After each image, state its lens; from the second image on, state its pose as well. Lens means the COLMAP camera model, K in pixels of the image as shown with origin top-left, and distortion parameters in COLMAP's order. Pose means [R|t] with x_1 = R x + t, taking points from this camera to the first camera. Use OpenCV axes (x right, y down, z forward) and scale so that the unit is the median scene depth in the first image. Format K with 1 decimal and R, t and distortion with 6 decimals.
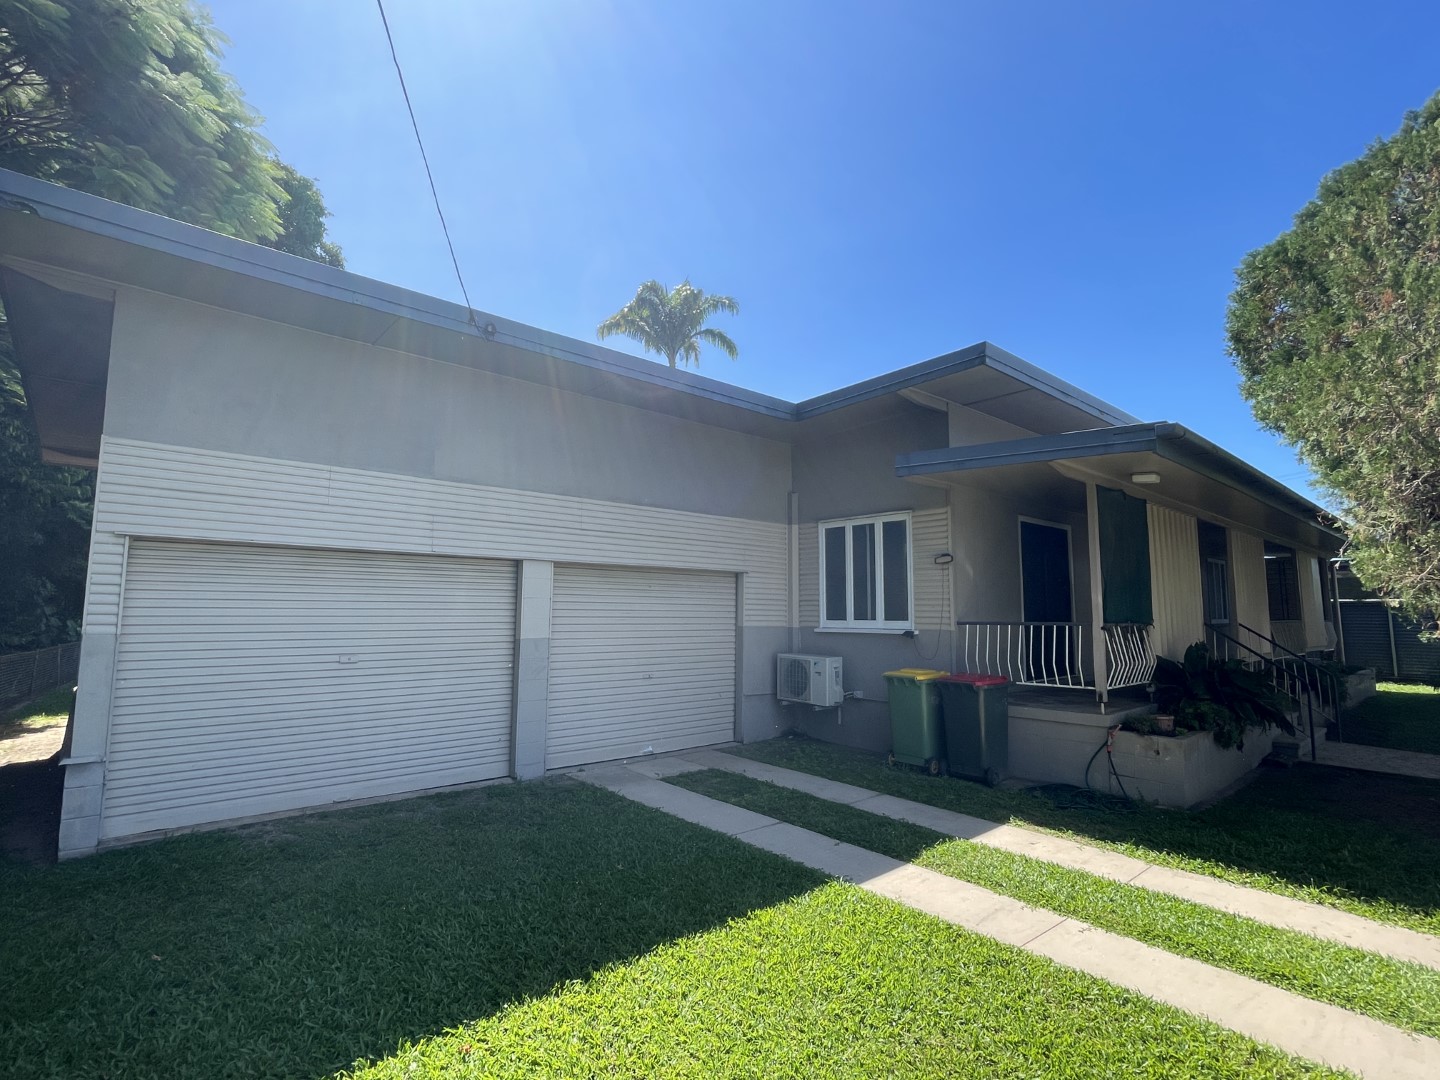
lens RADIAL K [[703.4, 0, 720.0], [0, 703.4, 540.0], [0, 0, 1]] dist [-0.005199, 0.007287]
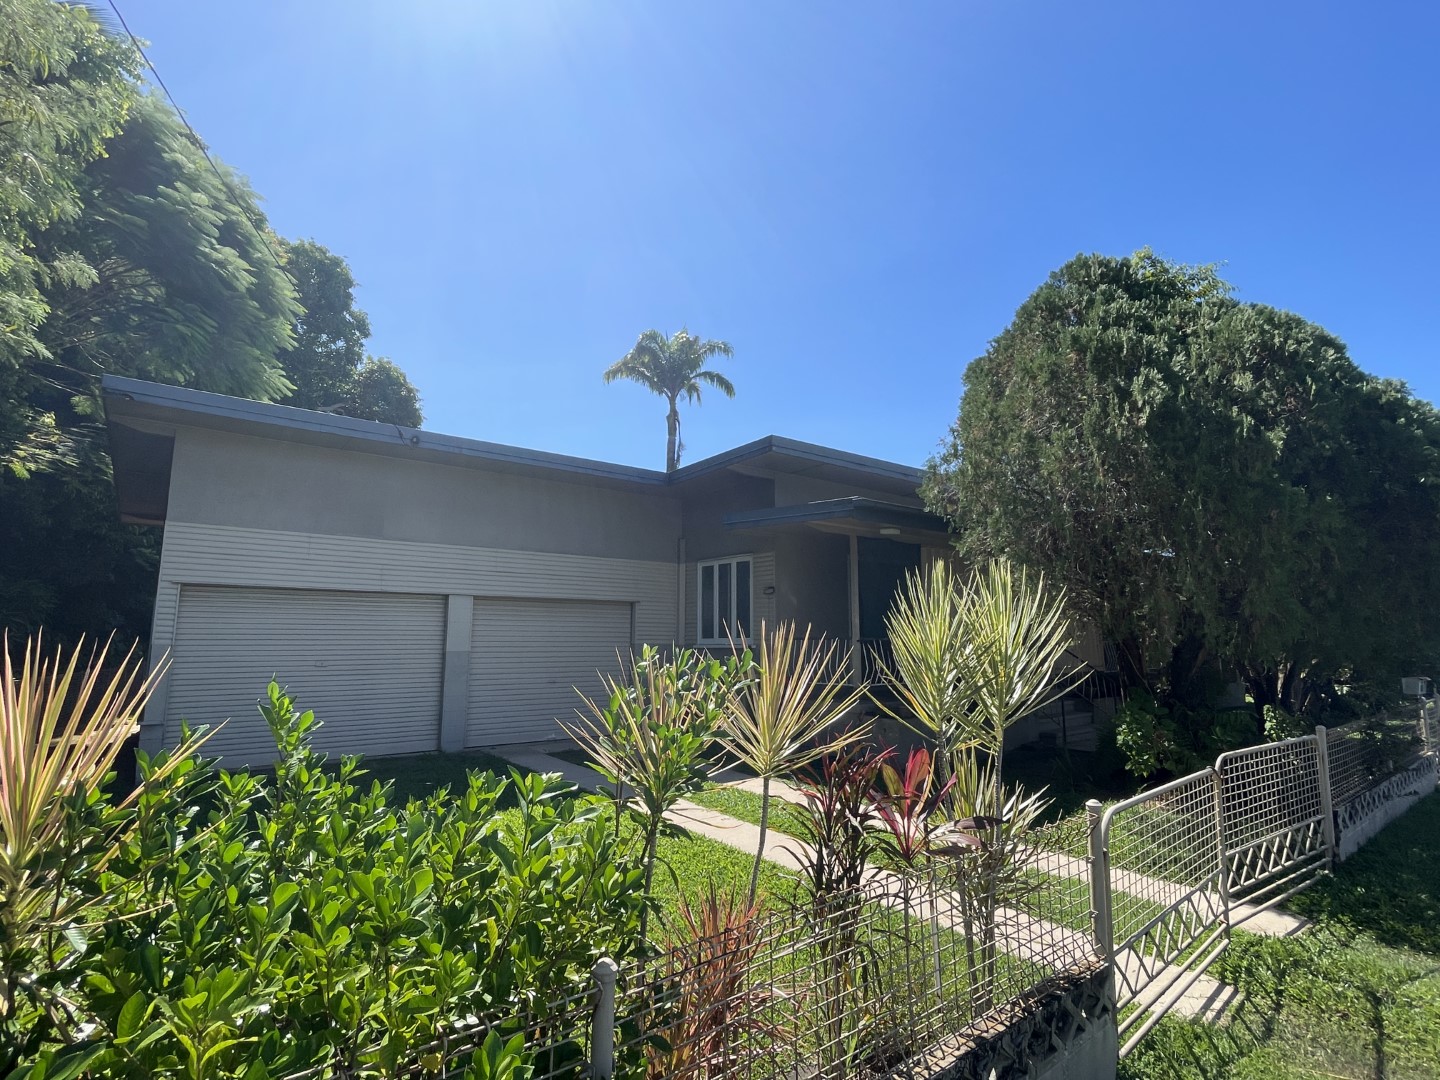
lens RADIAL K [[715.9, 0, 720.0], [0, 715.9, 540.0], [0, 0, 1]] dist [0.000450, -0.000896]
pose [[0.998378, -0.012871, -0.055456, 0.269389], [0.010776, 0.999223, -0.037916, -0.016531], [0.055901, 0.037257, 0.997741, -0.316306]]
